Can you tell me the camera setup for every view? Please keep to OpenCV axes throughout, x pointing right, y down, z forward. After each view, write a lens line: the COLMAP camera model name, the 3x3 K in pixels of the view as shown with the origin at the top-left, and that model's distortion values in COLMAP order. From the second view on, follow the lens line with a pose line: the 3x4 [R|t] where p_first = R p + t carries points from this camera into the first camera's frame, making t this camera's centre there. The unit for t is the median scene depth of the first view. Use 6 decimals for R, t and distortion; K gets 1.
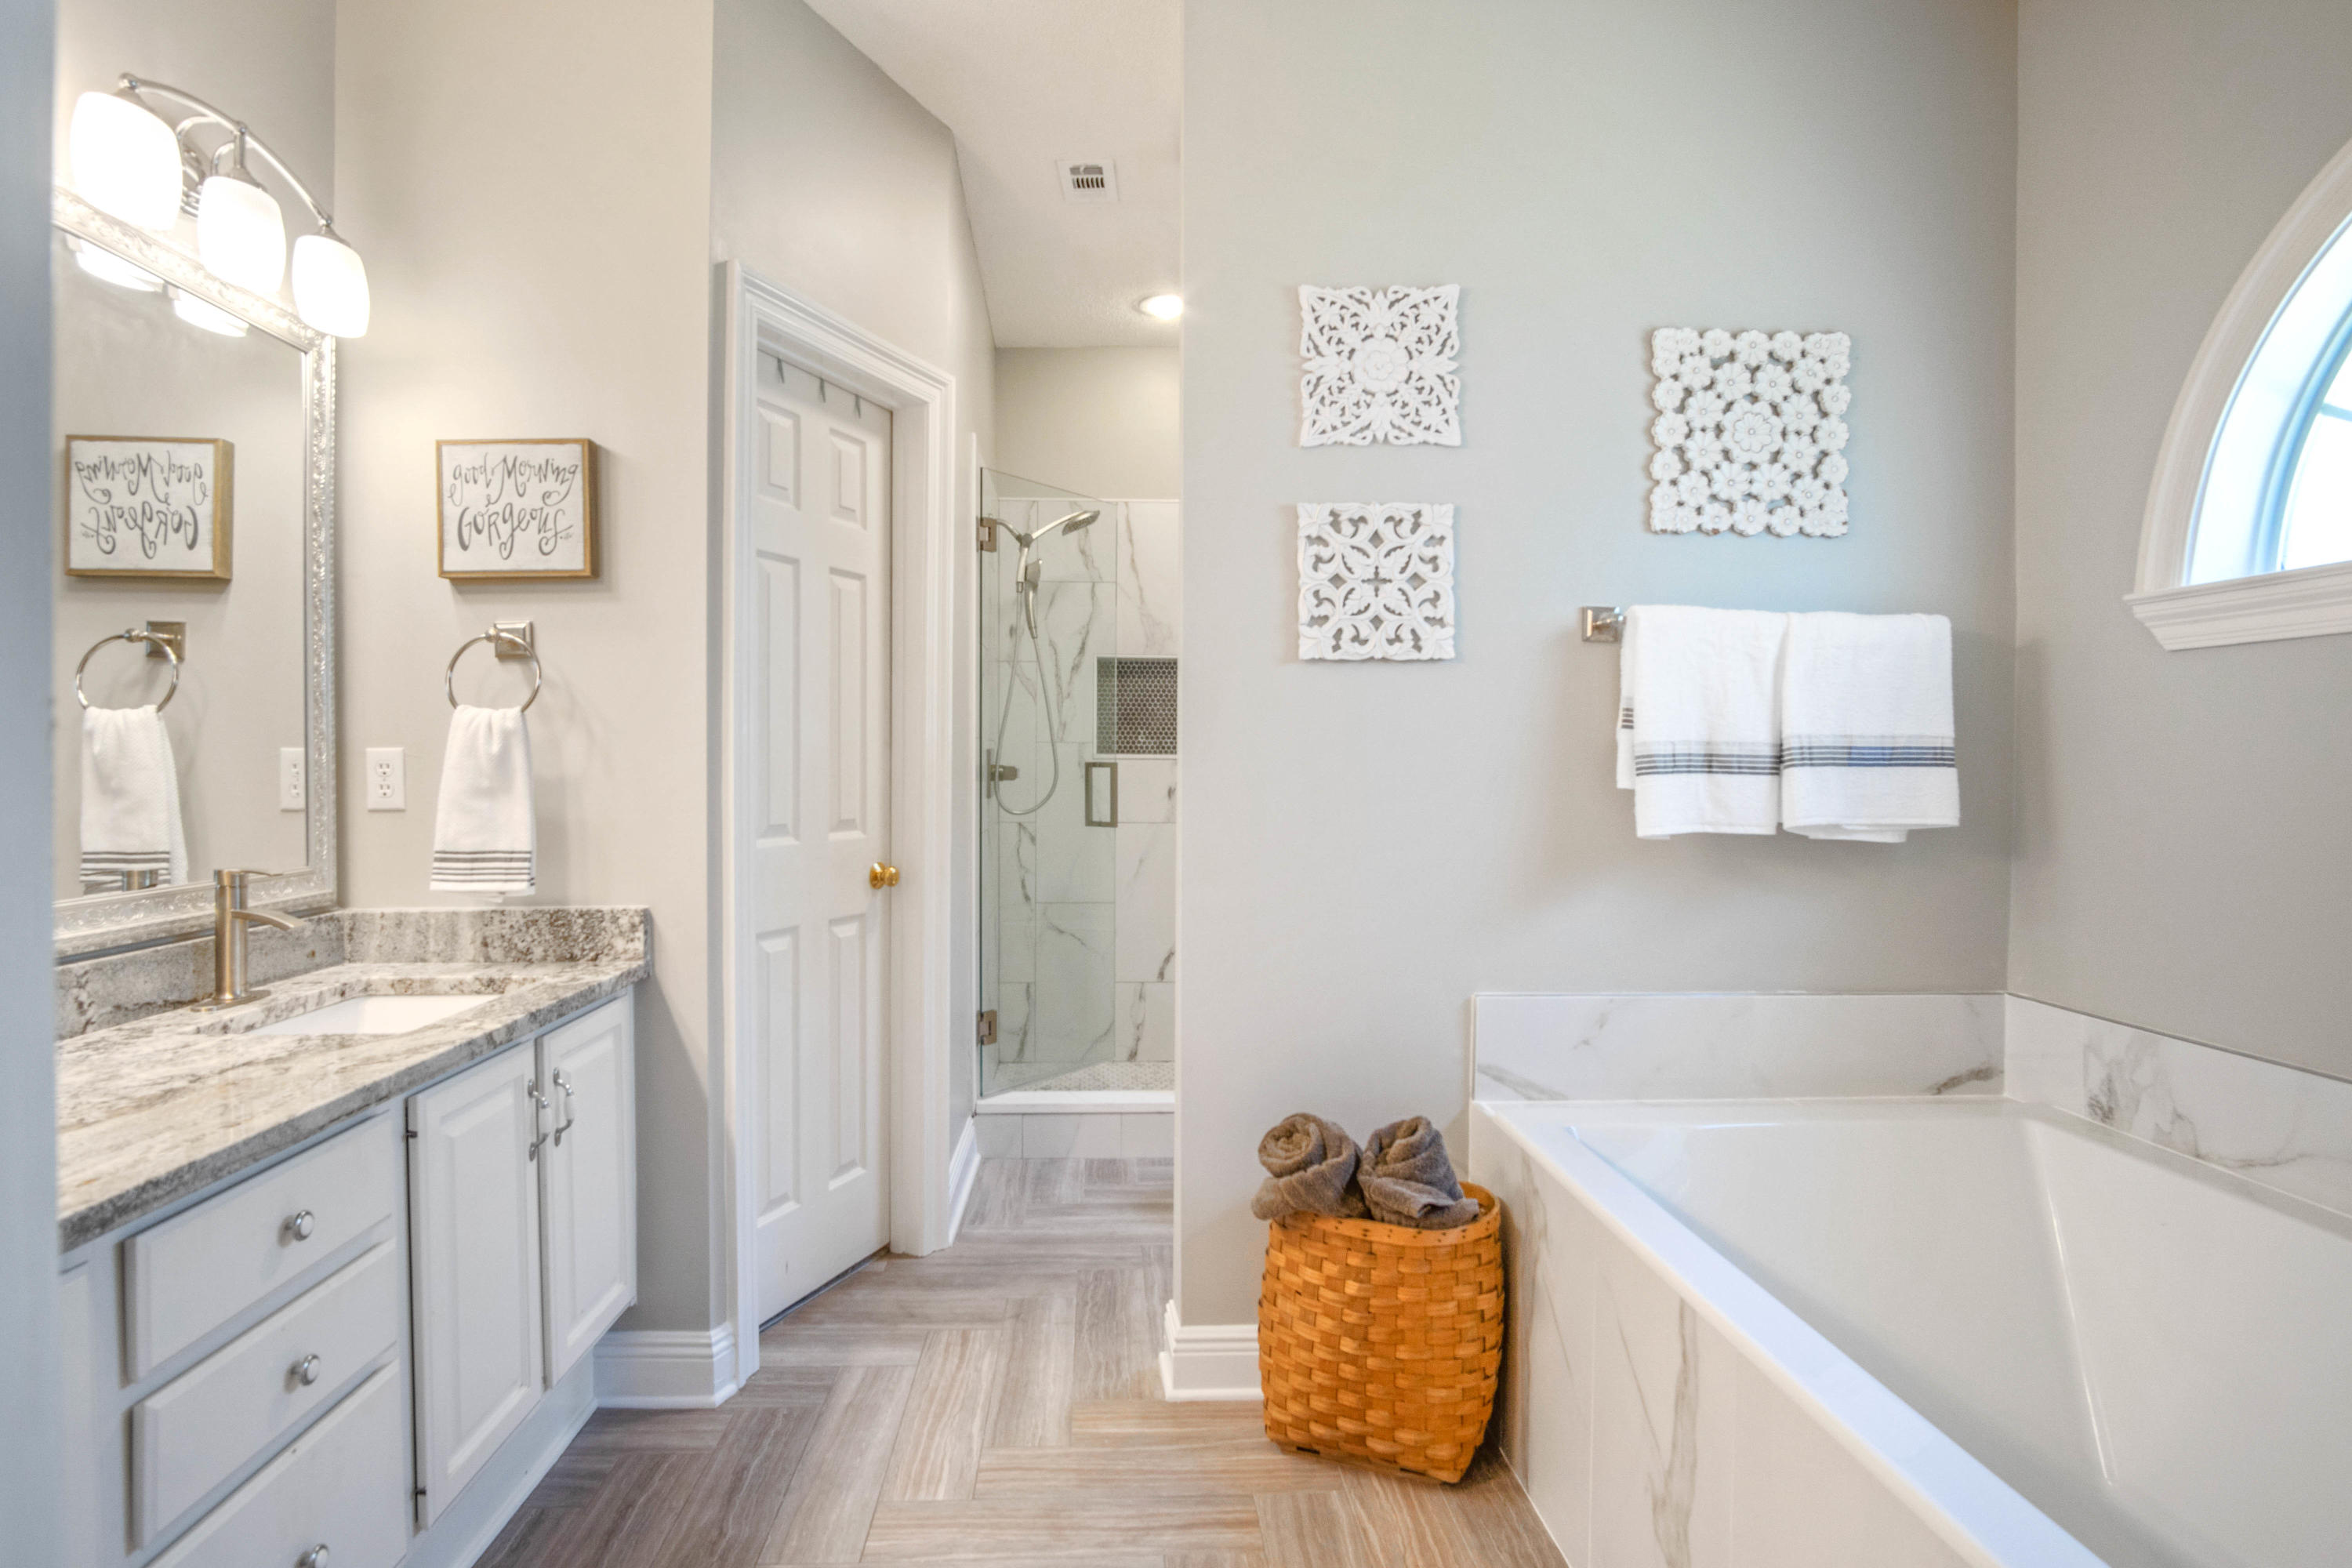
lens RADIAL K [[1282.1, 0, 1171.8], [0, 1282.1, 789.6], [0, 0, 1]] dist [-0.016941, 0.000333]
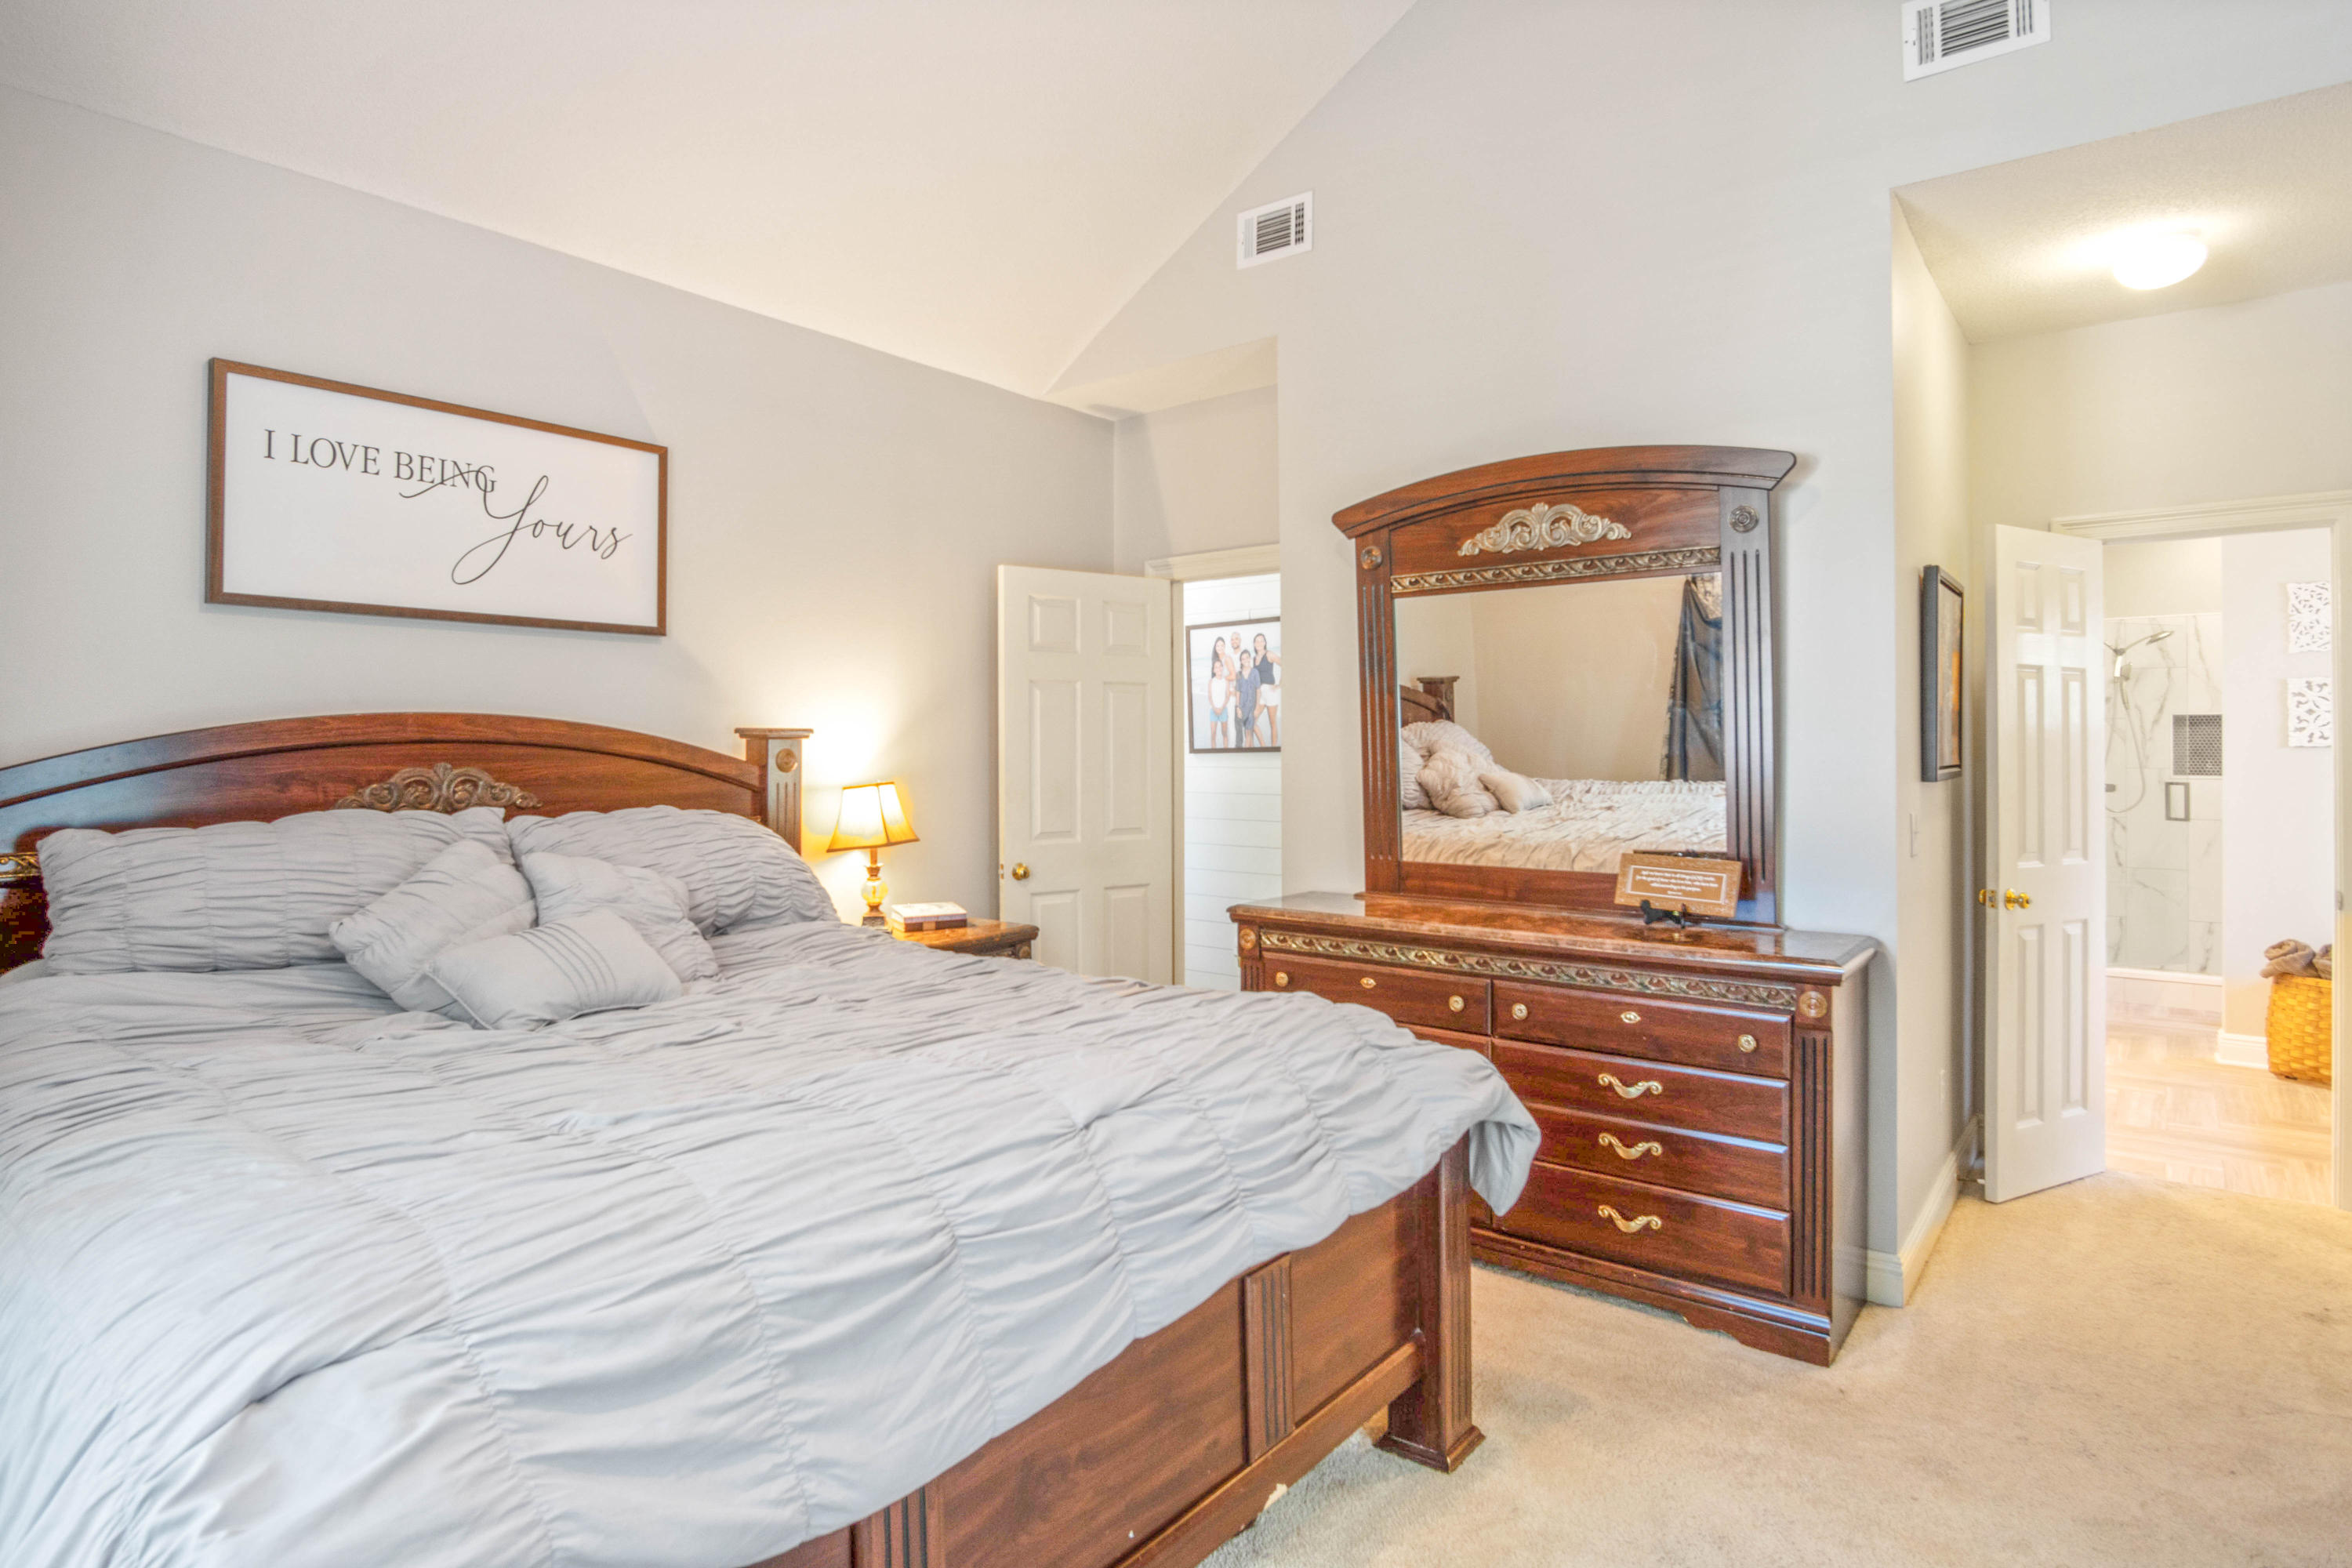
lens RADIAL K [[1282.1, 0, 1176.9], [0, 1282.1, 776.1], [0, 0, 1]] dist [-0.016941, 0.000333]
pose [[0.755386, -0.008308, -0.655227, 0.079287], [0.004269, 0.999961, -0.007757, -0.040080], [0.655266, 0.003063, 0.755392, -2.018072]]
